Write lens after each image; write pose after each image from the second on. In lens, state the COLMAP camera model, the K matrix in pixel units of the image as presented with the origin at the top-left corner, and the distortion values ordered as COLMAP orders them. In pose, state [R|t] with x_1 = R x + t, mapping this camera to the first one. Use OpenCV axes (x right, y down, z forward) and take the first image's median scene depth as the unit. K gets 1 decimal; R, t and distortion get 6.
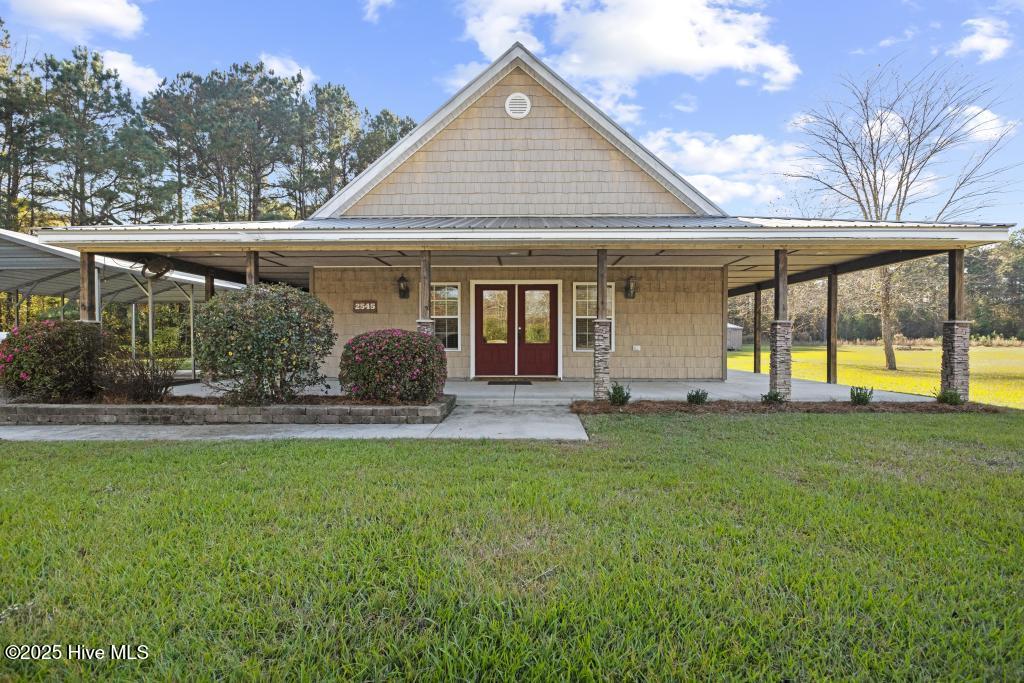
lens RADIAL K [[488.9, 0, 512.0], [0, 488.9, 341.5], [0, 0, 1]] dist [-0.000028, 0.000180]
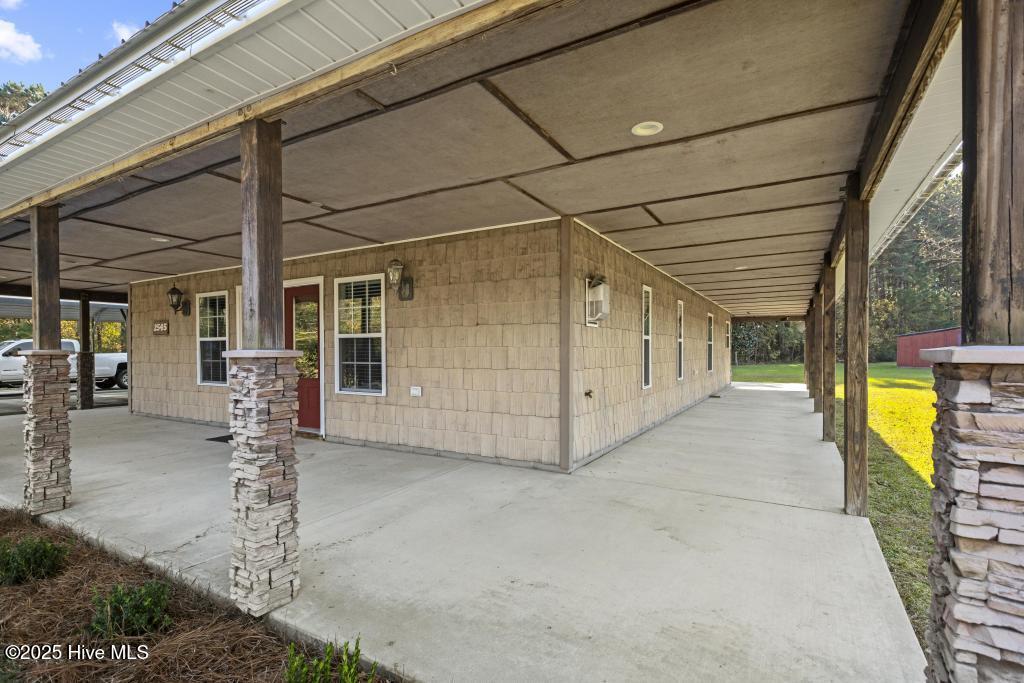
lens RADIAL K [[488.9, 0, 512.0], [0, 488.9, 341.5], [0, 0, 1]] dist [-0.000028, 0.000180]
pose [[0.878118, -0.013474, -0.478255, 0.607088], [0.000394, 0.999623, -0.027438, -0.026630], [0.478444, 0.023905, 0.877792, 0.576718]]
